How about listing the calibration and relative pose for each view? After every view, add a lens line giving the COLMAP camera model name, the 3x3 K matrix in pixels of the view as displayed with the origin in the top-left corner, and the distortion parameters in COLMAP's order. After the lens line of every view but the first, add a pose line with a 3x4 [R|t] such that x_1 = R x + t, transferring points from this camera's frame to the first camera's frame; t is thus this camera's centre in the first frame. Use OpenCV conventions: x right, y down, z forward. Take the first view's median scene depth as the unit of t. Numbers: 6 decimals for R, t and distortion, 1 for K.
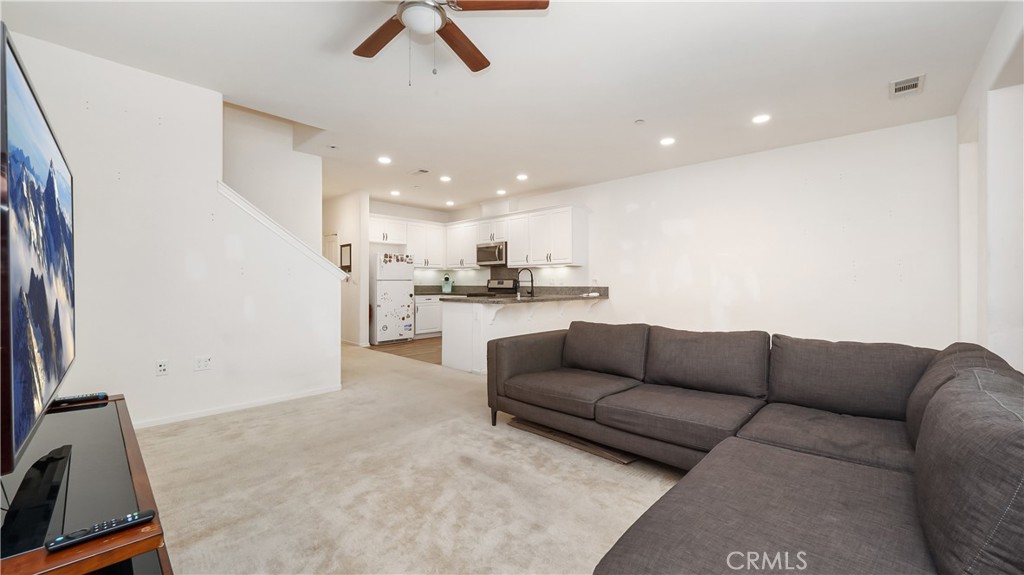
lens RADIAL K [[396.3, 0, 510.6], [0, 396.3, 284.9], [0, 0, 1]] dist [-0.000582, -0.002420]
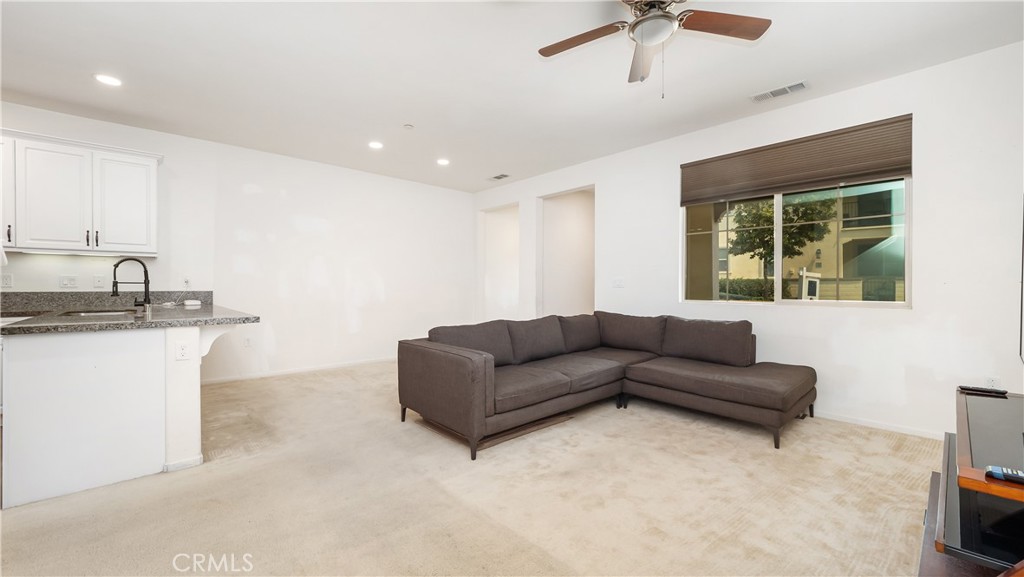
lens RADIAL K [[407.0, 0, 504.4], [0, 407.0, 287.6], [0, 0, 1]] dist [-0.004515, -0.000560]
pose [[0.080604, -0.005147, 0.996733, -0.366822], [0.002173, 0.999985, 0.004988, -0.003245], [-0.996744, 0.001764, 0.080614, 0.360219]]
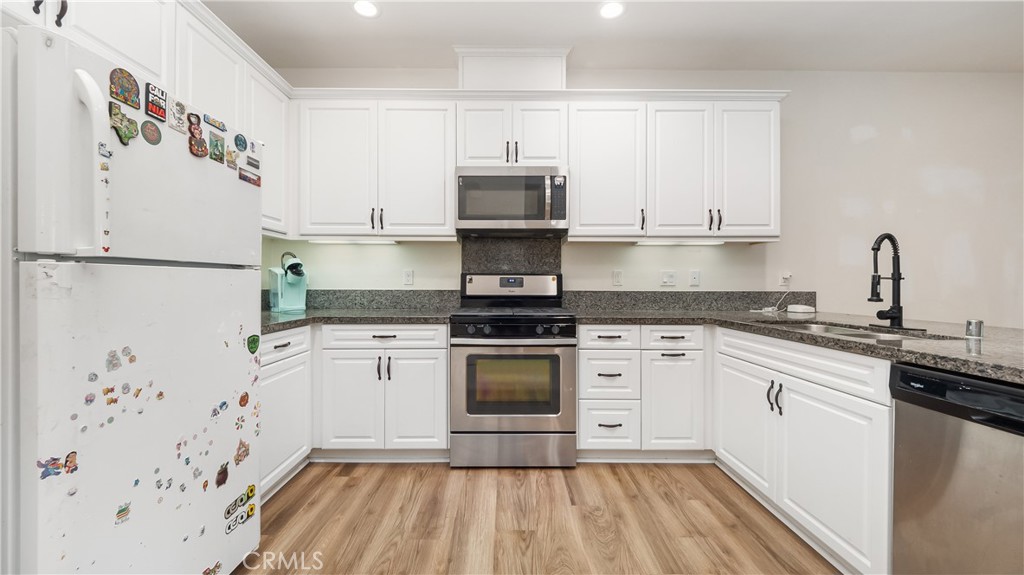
lens RADIAL K [[396.3, 0, 503.7], [0, 396.3, 285.3], [0, 0, 1]] dist [-0.000582, -0.002420]
pose [[0.728912, -0.000926, 0.684607, -0.299082], [0.000548, 1.000000, 0.000769, -0.002983], [-0.684607, -0.000185, 0.728912, 0.772463]]
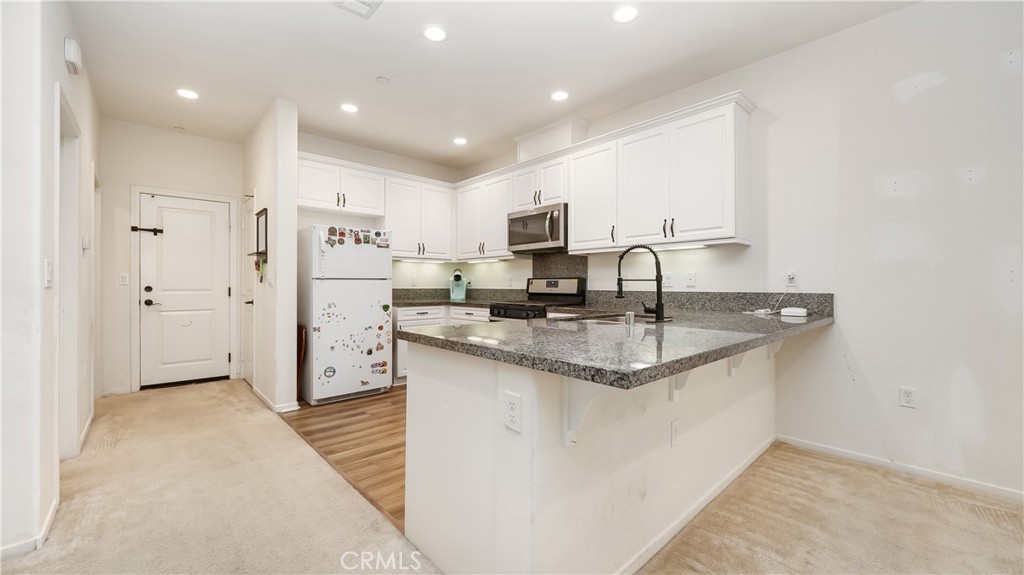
lens RADIAL K [[396.3, 0, 508.0], [0, 396.3, 286.6], [0, 0, 1]] dist [-0.000582, -0.002420]
pose [[0.996925, 0.000514, -0.078364, -0.045403], [-0.000572, 1.000000, -0.000707, -0.001635], [0.078364, 0.000749, 0.996925, 0.484911]]
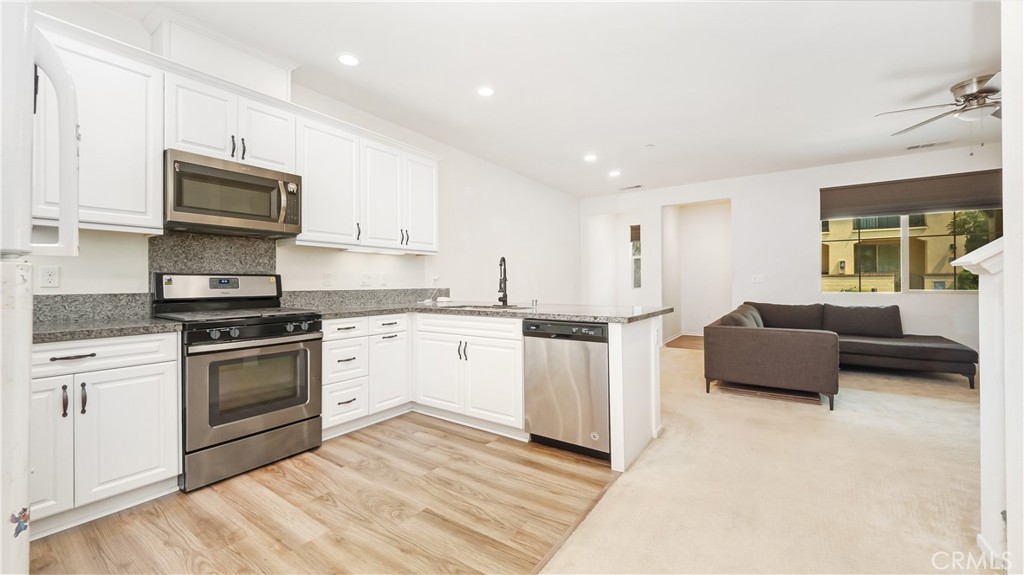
lens RADIAL K [[396.3, 0, 505.5], [0, 396.3, 280.0], [0, 0, 1]] dist [-0.000582, -0.002420]
pose [[-0.135762, 0.006775, 0.990718, -0.421251], [0.007733, 0.999953, -0.005778, -0.004456], [-0.990711, 0.006877, -0.135808, 0.845671]]
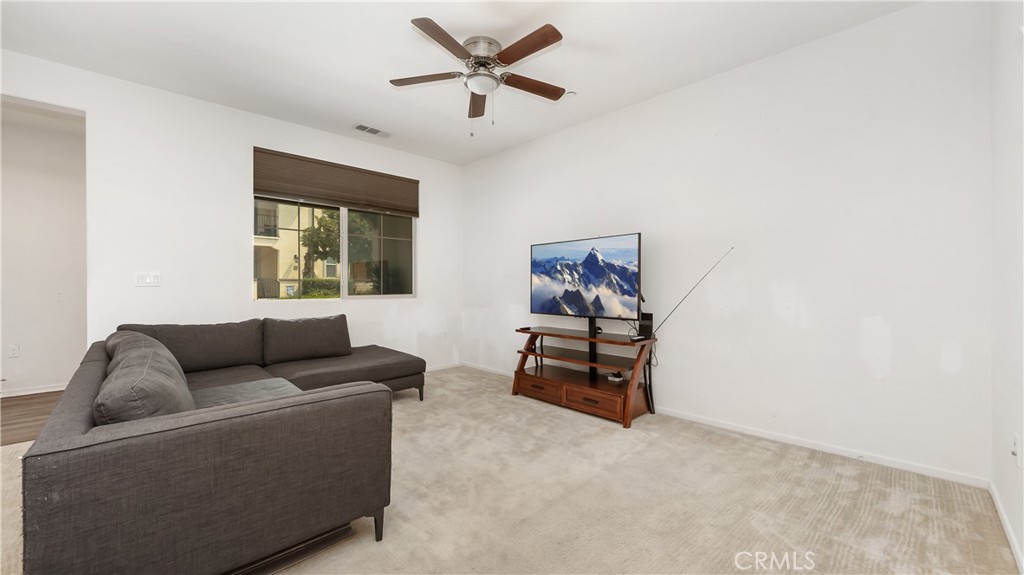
lens RADIAL K [[396.3, 0, 503.9], [0, 396.3, 281.8], [0, 0, 1]] dist [-0.000582, -0.002420]
pose [[-0.998502, 0.003379, 0.054609, -0.107818], [0.003135, 0.999985, -0.004553, -0.001672], [-0.054623, -0.004375, -0.998497, 0.638400]]
